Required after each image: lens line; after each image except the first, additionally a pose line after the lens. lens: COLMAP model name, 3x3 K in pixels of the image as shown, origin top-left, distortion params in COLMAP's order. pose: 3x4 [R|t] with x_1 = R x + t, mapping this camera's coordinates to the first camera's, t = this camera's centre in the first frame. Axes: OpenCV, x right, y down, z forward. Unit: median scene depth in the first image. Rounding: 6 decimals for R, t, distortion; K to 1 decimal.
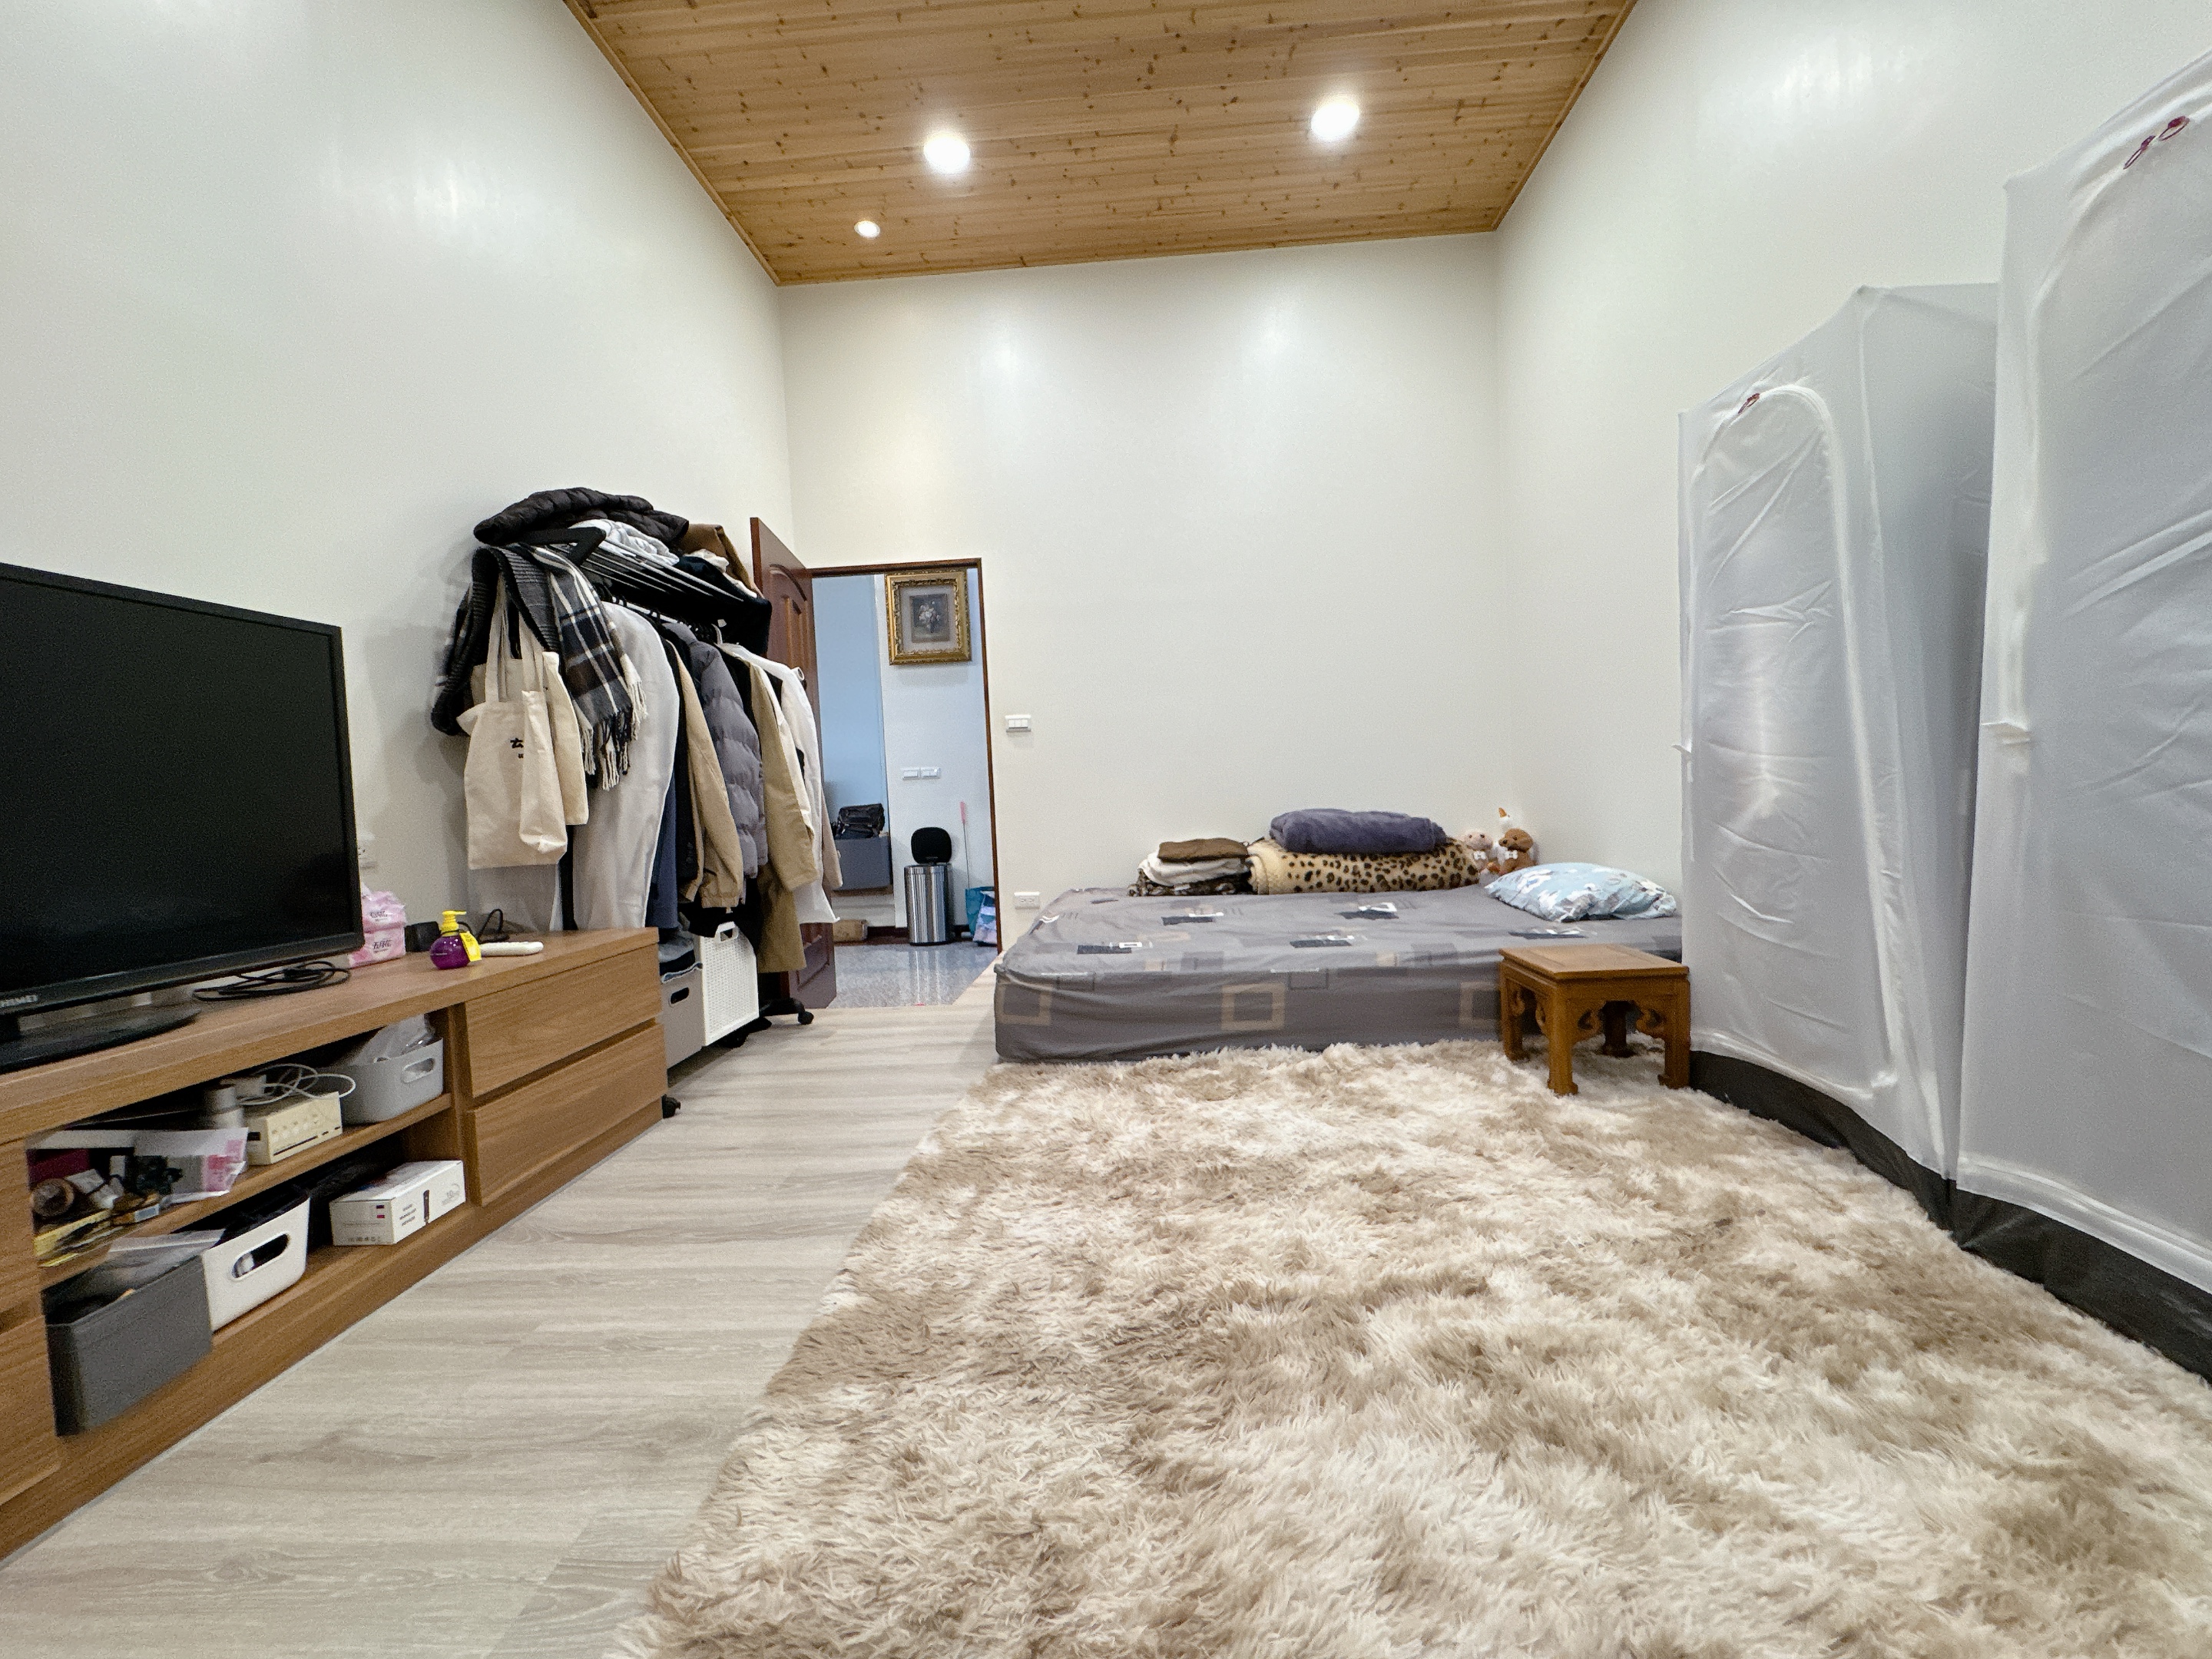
lens RADIAL K [[887.4, 0, 1106.0], [0, 887.4, 829.5], [0, 0, 1]] dist [-0.000928, -0.000247]
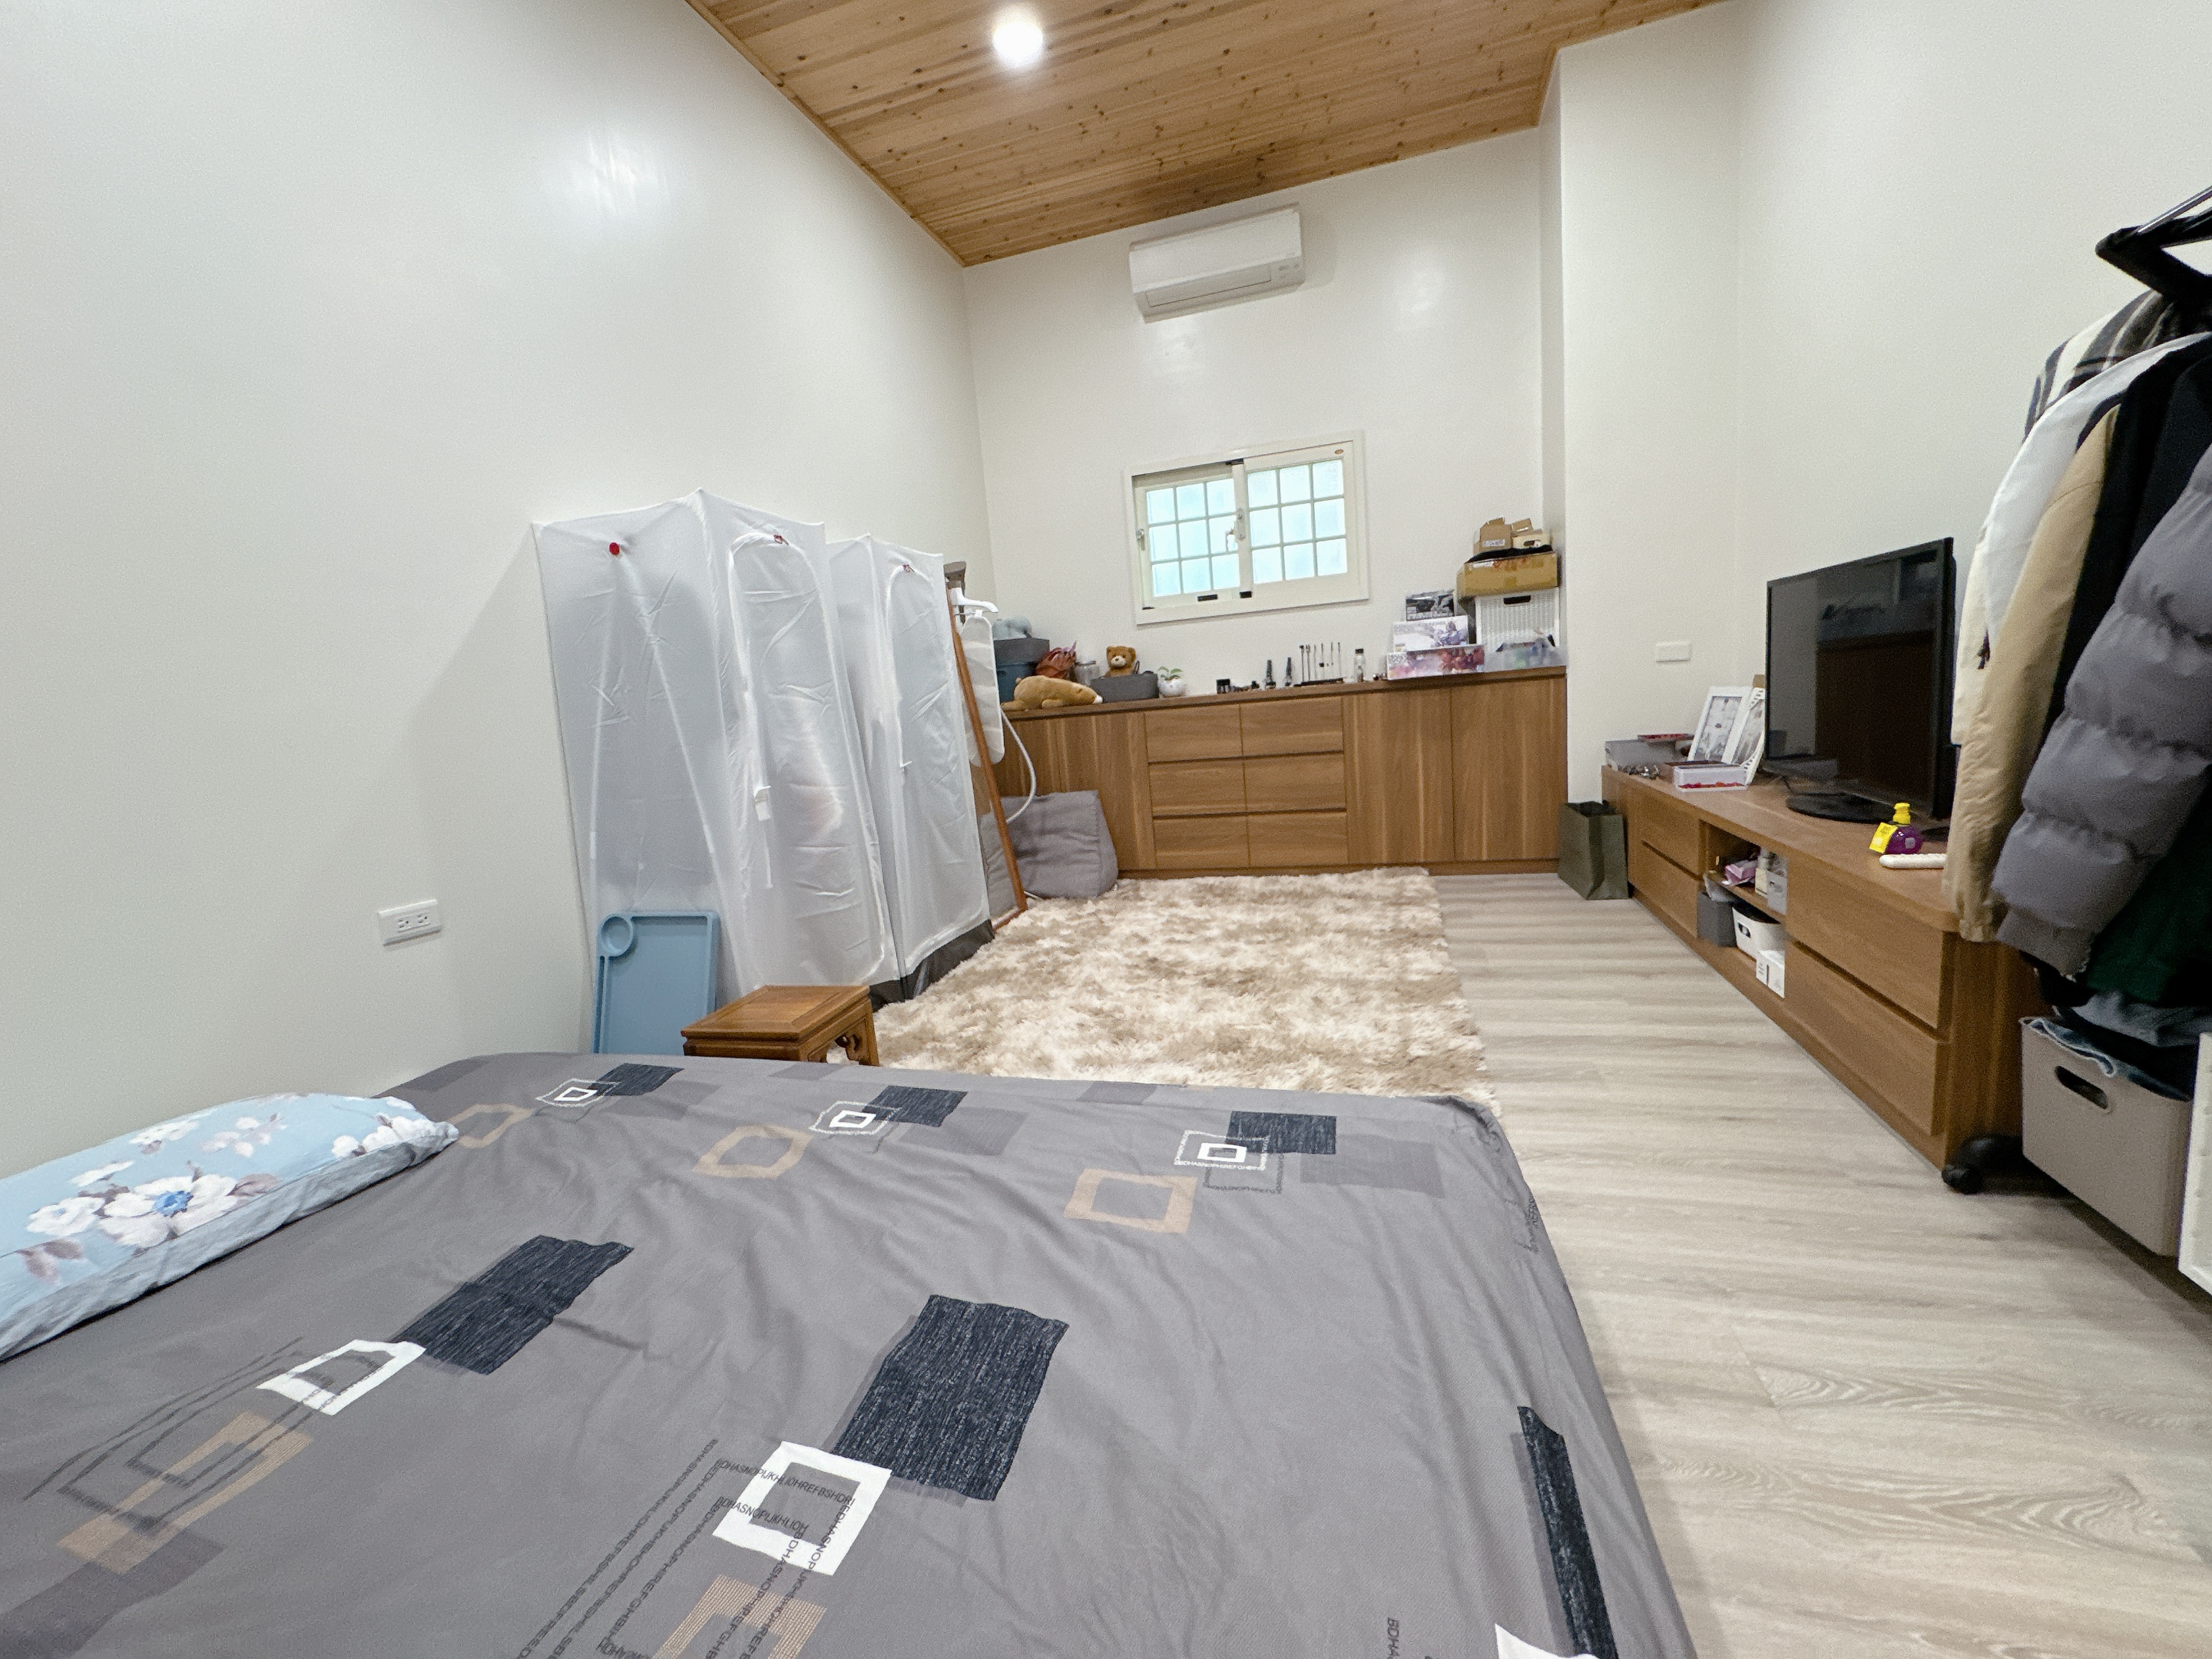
lens RADIAL K [[887.4, 0, 1106.0], [0, 887.4, 829.5], [0, 0, 1]] dist [-0.000928, -0.000247]
pose [[-0.963116, 0.094720, 0.251865, -0.088090], [0.142583, 0.973435, 0.179147, -0.241484], [-0.228206, 0.208451, -0.951036, 2.602238]]
